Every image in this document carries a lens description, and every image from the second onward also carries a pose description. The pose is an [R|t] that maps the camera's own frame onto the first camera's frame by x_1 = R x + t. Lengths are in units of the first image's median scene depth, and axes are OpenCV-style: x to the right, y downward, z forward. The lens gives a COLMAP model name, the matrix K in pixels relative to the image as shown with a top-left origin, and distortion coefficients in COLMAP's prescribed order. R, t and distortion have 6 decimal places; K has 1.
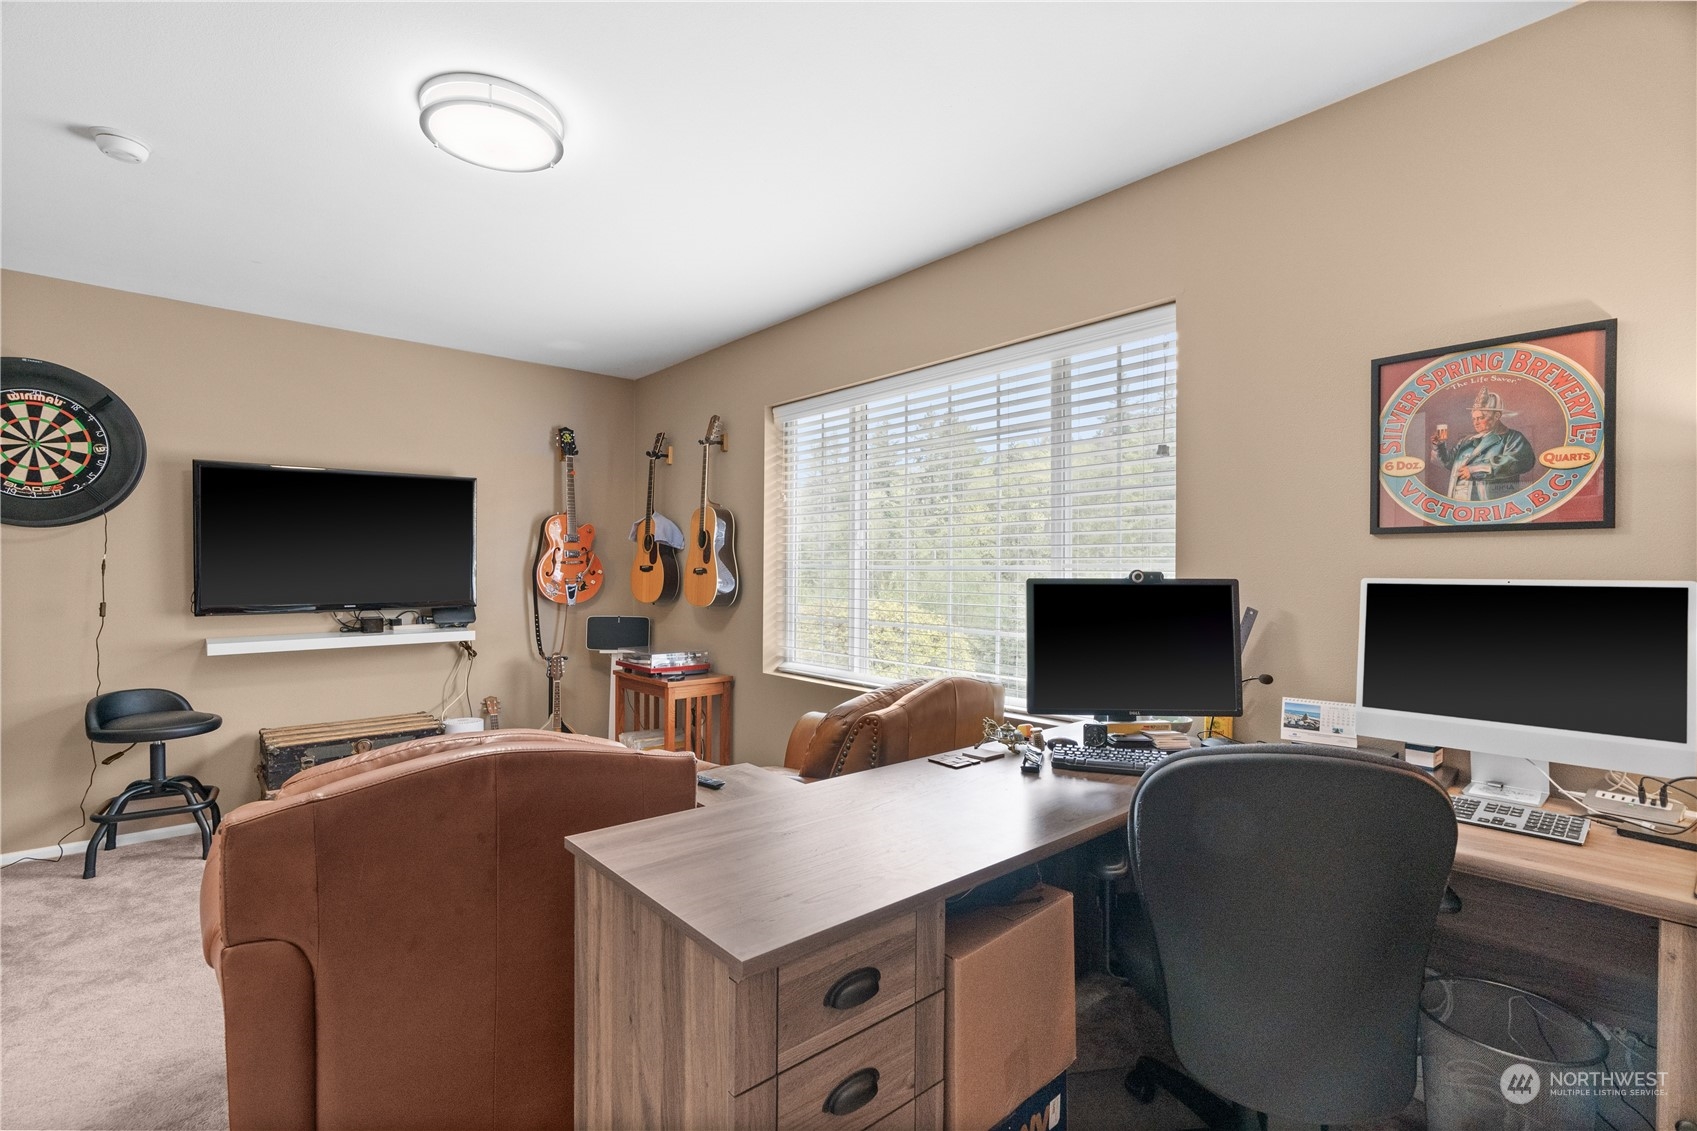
lens RADIAL K [[798.9, 0, 837.2], [0, 798.9, 565.5], [0, 0, 1]] dist [-0.013319, 0.003094]
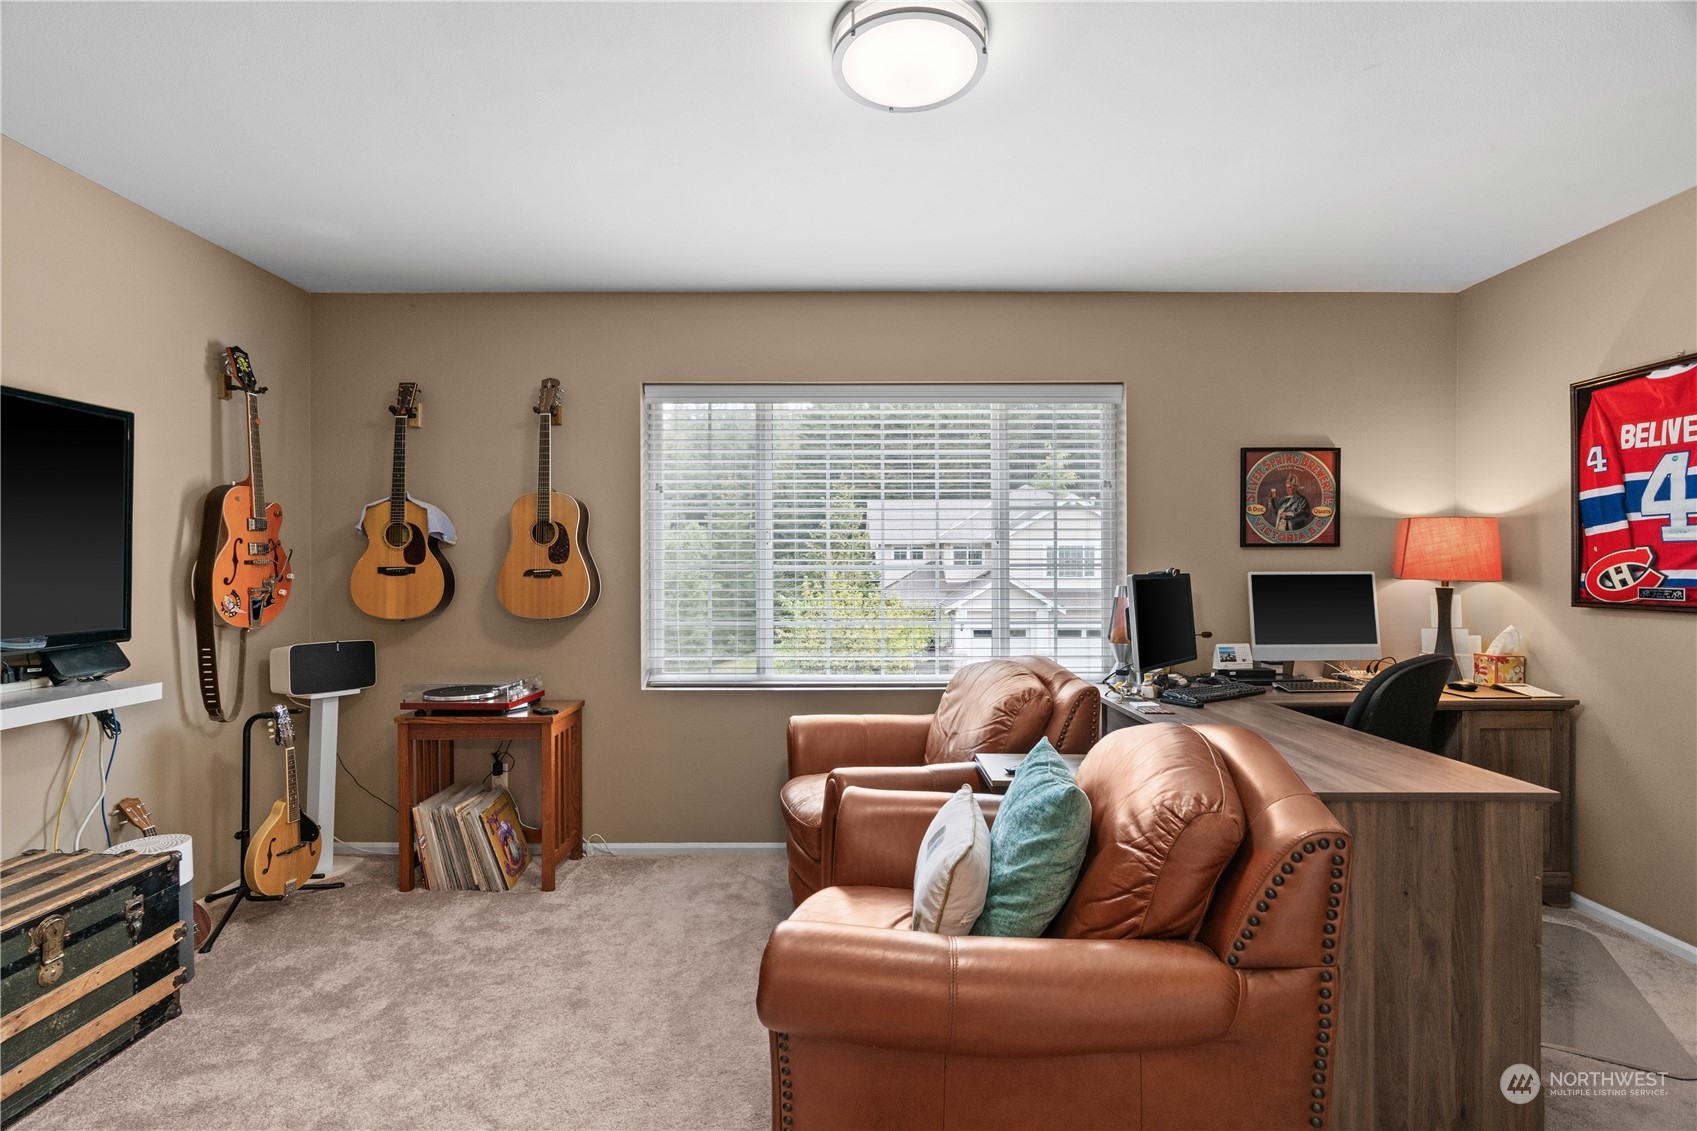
lens RADIAL K [[798.9, 0, 841.3], [0, 798.9, 566.9], [0, 0, 1]] dist [-0.013319, 0.003094]
pose [[0.633376, -0.005199, 0.773827, -1.268728], [0.002042, 0.999985, 0.005047, -0.005623], [-0.773842, -0.001616, 0.633377, 0.576091]]
